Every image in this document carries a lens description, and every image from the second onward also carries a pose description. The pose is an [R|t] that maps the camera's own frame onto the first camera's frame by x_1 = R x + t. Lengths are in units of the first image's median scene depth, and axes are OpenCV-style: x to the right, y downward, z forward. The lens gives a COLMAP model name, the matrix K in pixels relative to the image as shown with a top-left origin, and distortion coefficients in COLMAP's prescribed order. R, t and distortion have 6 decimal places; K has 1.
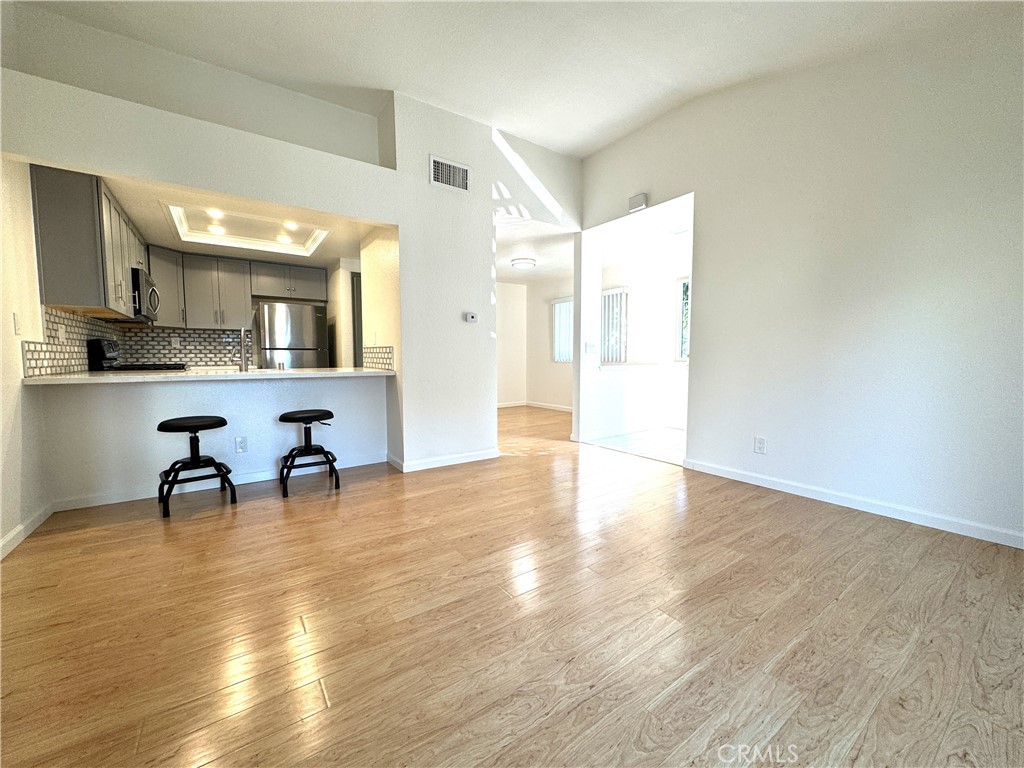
lens RADIAL K [[409.8, 0, 510.1], [0, 409.8, 385.3], [0, 0, 1]] dist [0.002474, 0.000382]
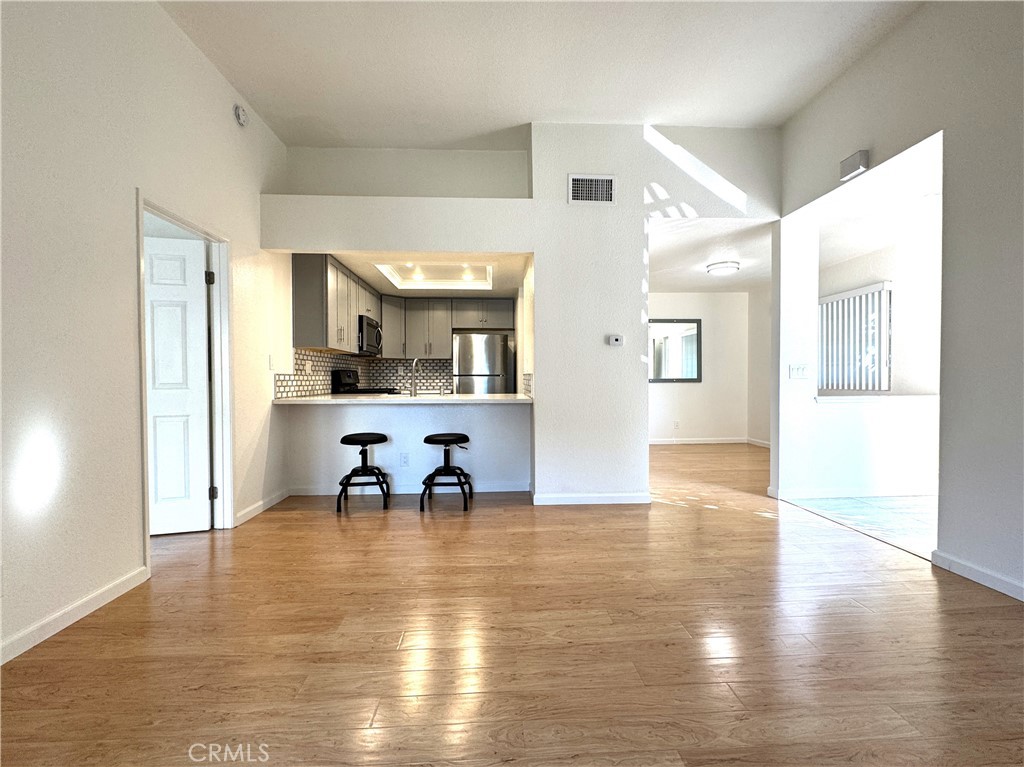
lens RADIAL K [[442.4, 0, 511.5], [0, 442.4, 386.4], [0, 0, 1]] dist [-0.000664, -0.000094]
pose [[0.848145, 0.007554, -0.529710, 0.252901], [-0.035793, 0.998431, -0.043072, -0.018074], [0.528553, 0.055491, 0.847085, 0.084193]]
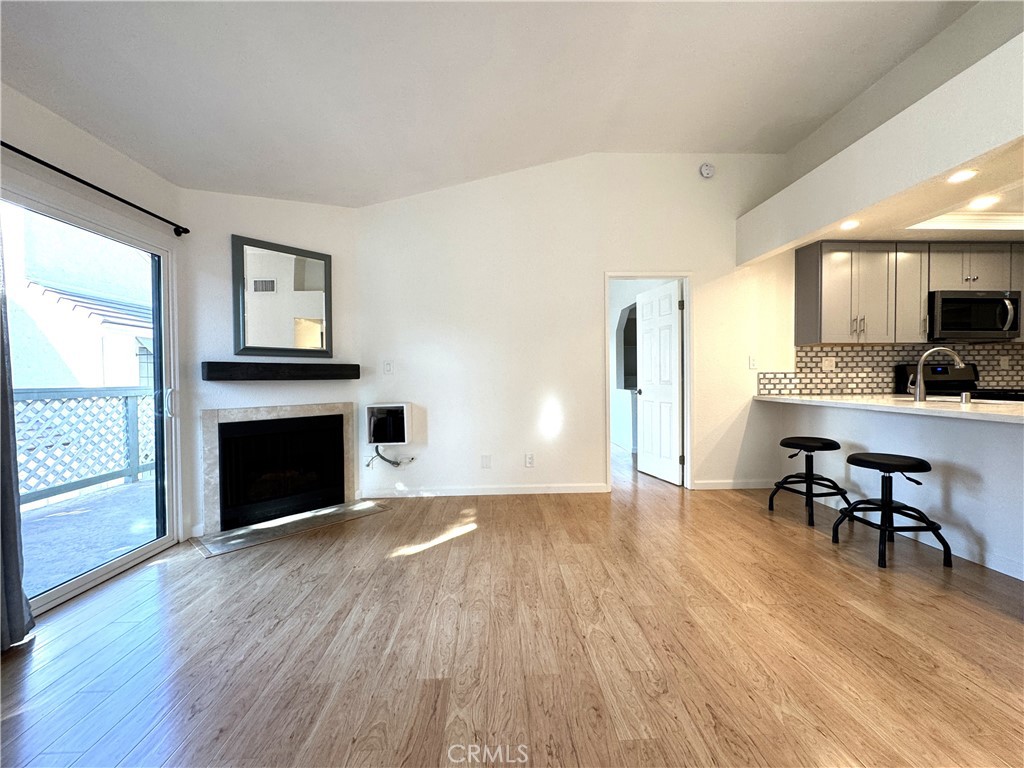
lens RADIAL K [[419.1, 0, 513.1], [0, 419.1, 383.4], [0, 0, 1]] dist [-0.000928, -0.000169]
pose [[-0.538862, 0.018646, -0.842188, 0.512828], [-0.051607, 0.997146, 0.055096, -0.075383], [0.840812, 0.073152, -0.536362, 0.764678]]
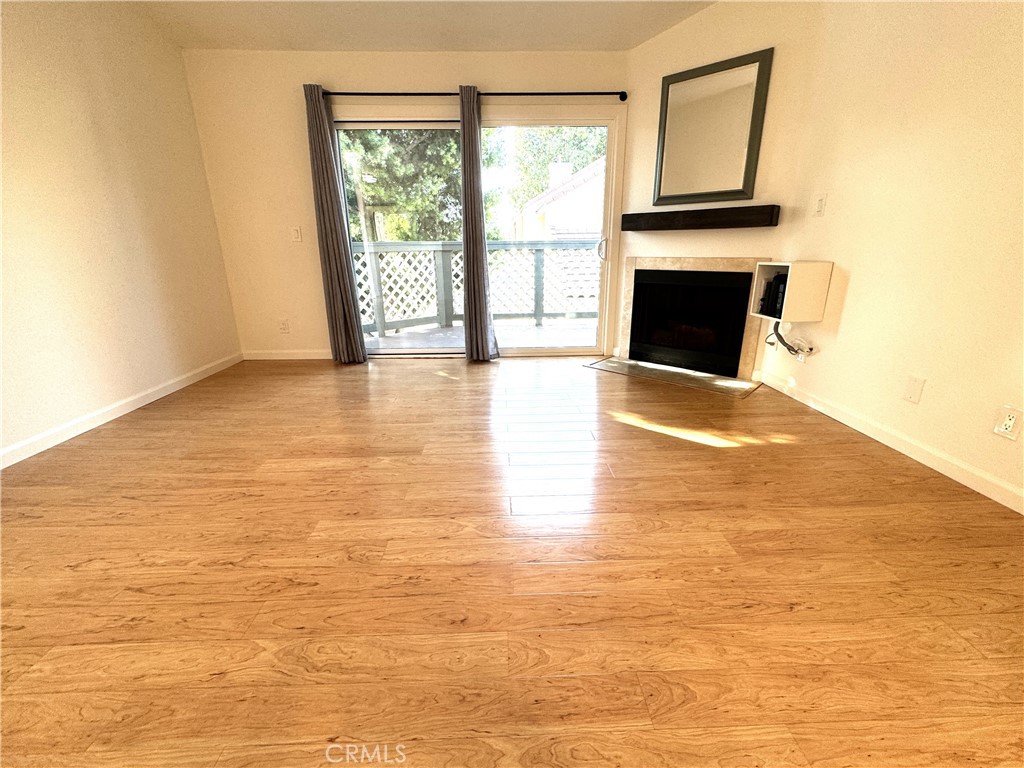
lens RADIAL K [[434.2, 0, 514.5], [0, 434.2, 384.6], [0, 0, 1]] dist [0.001709, -0.000041]
pose [[-0.836210, -0.156018, 0.525748, -0.257263], [0.054893, 0.930051, 0.363306, -0.053893], [-0.545655, 0.332660, -0.769154, 0.873503]]
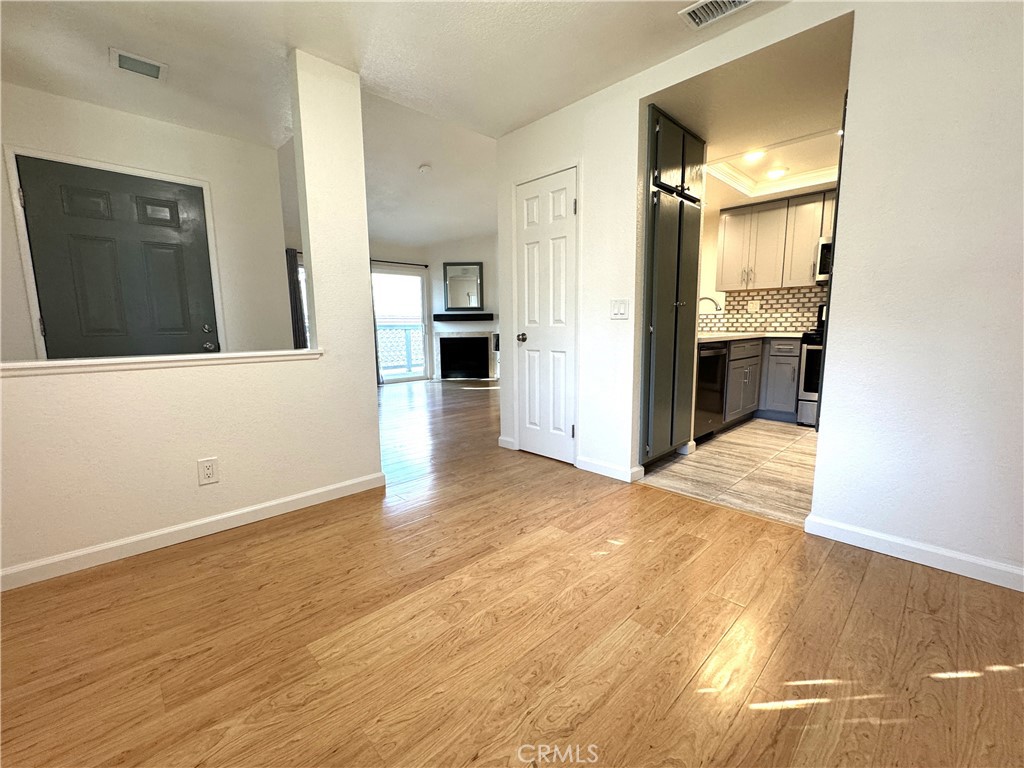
lens RADIAL K [[434.2, 0, 514.5], [0, 434.2, 384.6], [0, 0, 1]] dist [0.001709, -0.000041]
pose [[-0.986188, 0.035175, -0.161853, 0.097138], [0.000552, 0.977883, 0.209153, -0.159628], [0.165631, 0.206174, -0.964395, 2.220977]]
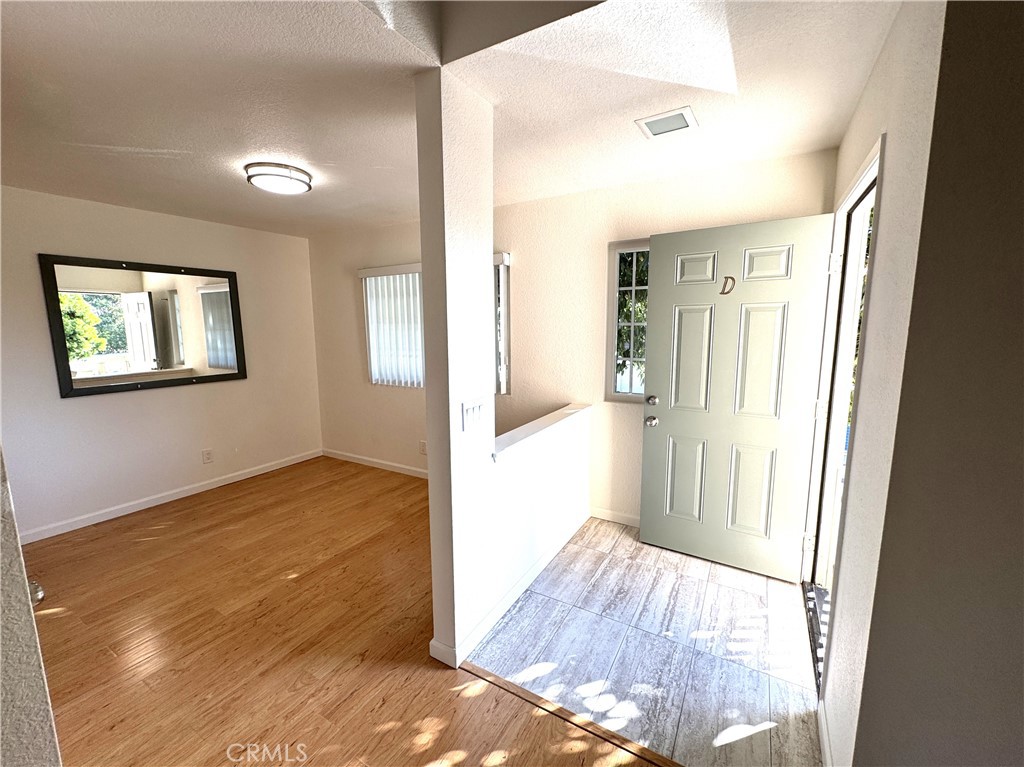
lens RADIAL K [[419.1, 0, 513.1], [0, 419.1, 382.9], [0, 0, 1]] dist [-0.000928, -0.000169]
pose [[0.906772, -0.063014, 0.416887, 0.100796], [0.035409, 0.996657, 0.073630, -0.205783], [-0.420133, -0.052004, 0.905971, 0.902561]]
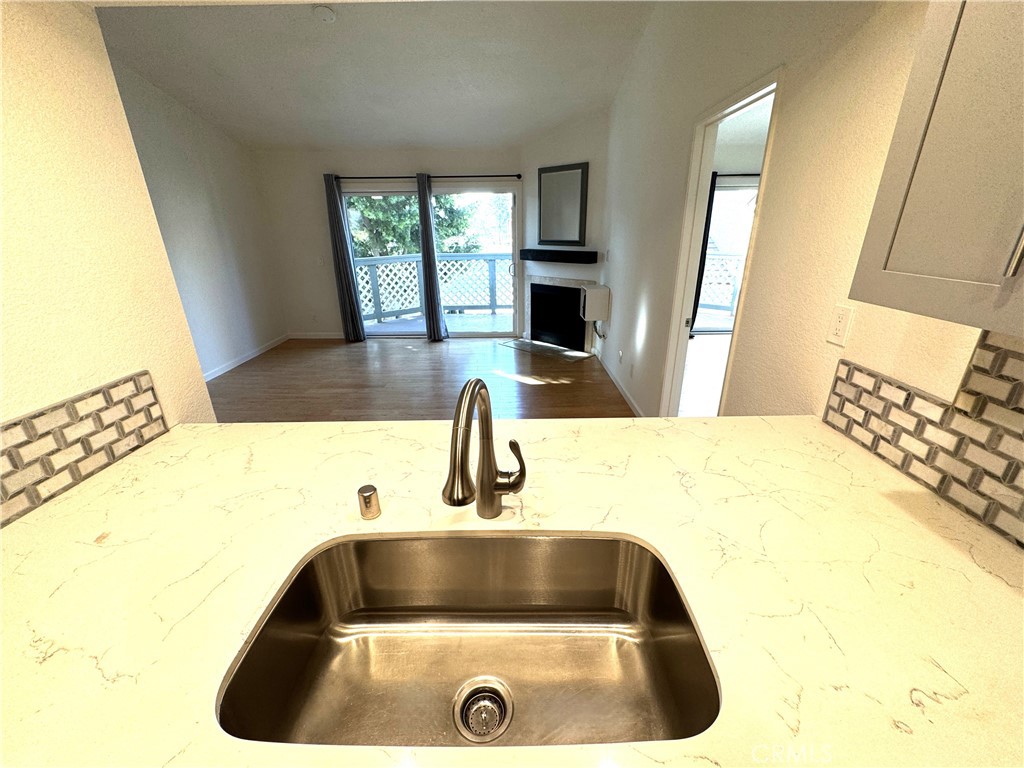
lens RADIAL K [[413.6, 0, 514.5], [0, 413.6, 385.1], [0, 0, 1]] dist [-0.000649, -0.000144]
pose [[-0.820219, -0.194648, 0.537915, -0.803312], [0.057455, 0.907544, 0.416008, -0.231206], [-0.569157, 0.372123, -0.733202, 1.172935]]
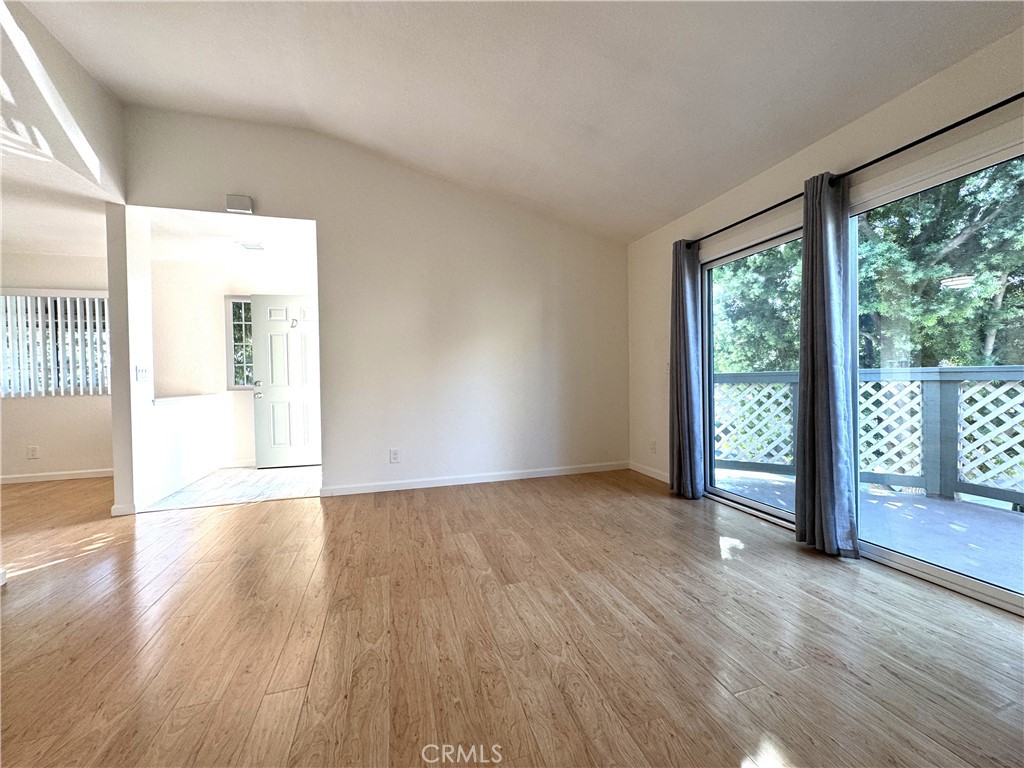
lens RADIAL K [[413.6, 0, 514.5], [0, 413.6, 385.1], [0, 0, 1]] dist [-0.000649, -0.000144]
pose [[0.312516, -0.019397, 0.949715, -0.382138], [0.087876, 0.996095, -0.008572, -0.016249], [-0.945839, 0.086136, 0.313000, 0.261212]]
